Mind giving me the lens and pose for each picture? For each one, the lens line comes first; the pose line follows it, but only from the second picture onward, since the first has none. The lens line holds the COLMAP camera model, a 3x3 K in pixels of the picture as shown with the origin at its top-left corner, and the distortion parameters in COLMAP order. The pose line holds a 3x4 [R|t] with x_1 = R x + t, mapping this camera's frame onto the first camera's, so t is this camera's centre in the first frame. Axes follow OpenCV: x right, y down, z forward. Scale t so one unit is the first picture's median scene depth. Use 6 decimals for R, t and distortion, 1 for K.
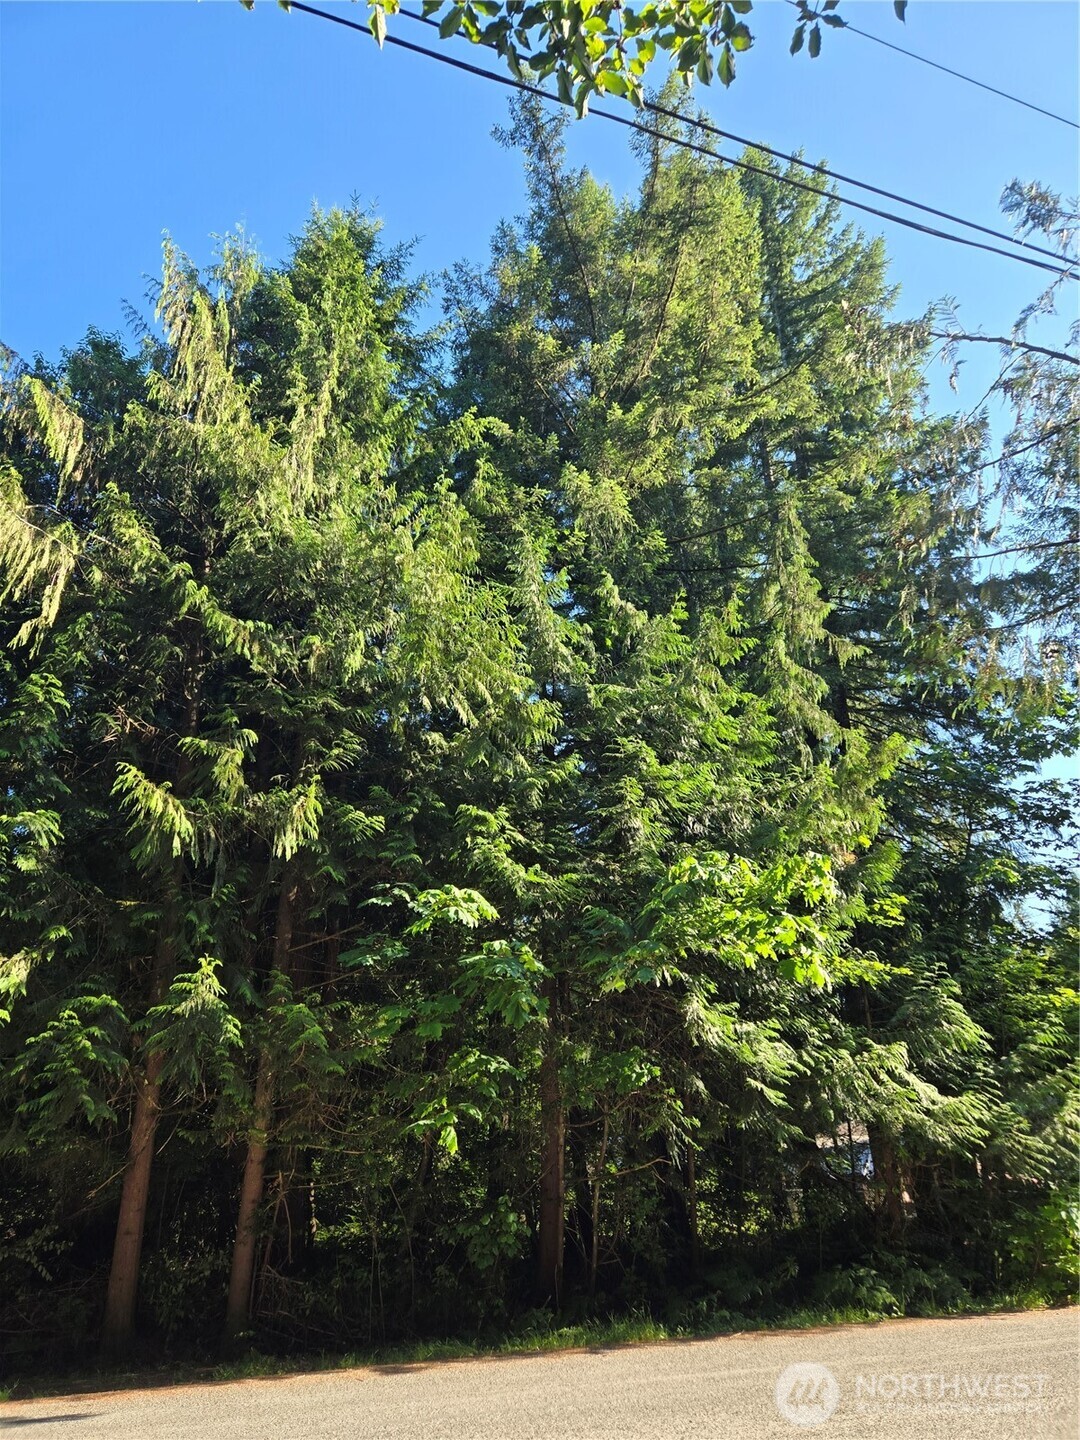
lens RADIAL K [[938.6, 0, 561.9], [0, 938.6, 728.1], [0, 0, 1]] dist [0.073256, -0.058789]
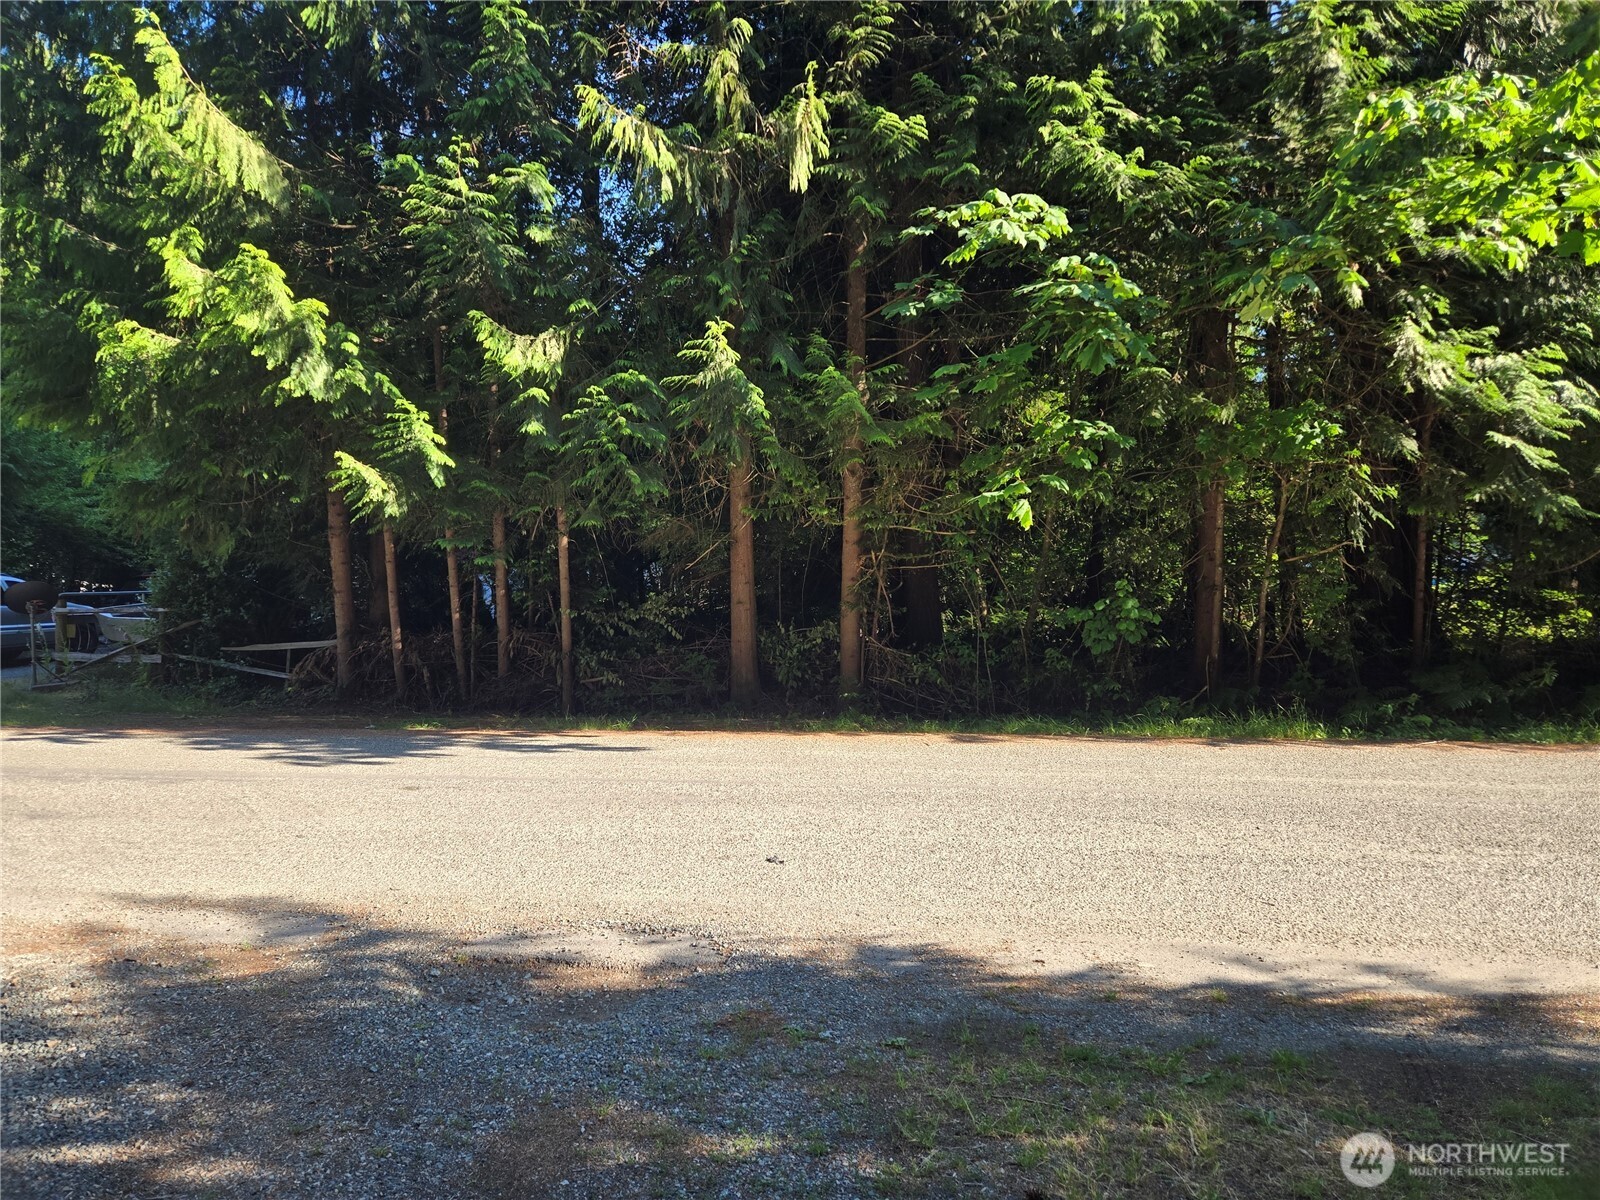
lens RADIAL K [[1067.1, 0, 783.2], [0, 1067.1, 593.5], [0, 0, 1]] dist [0.077067, -0.059031]
pose [[0.889056, 0.026297, -0.457043, 0.106669], [0.179788, 0.898082, 0.401404, 0.069853], [0.421018, -0.439041, 0.793717, 0.121226]]
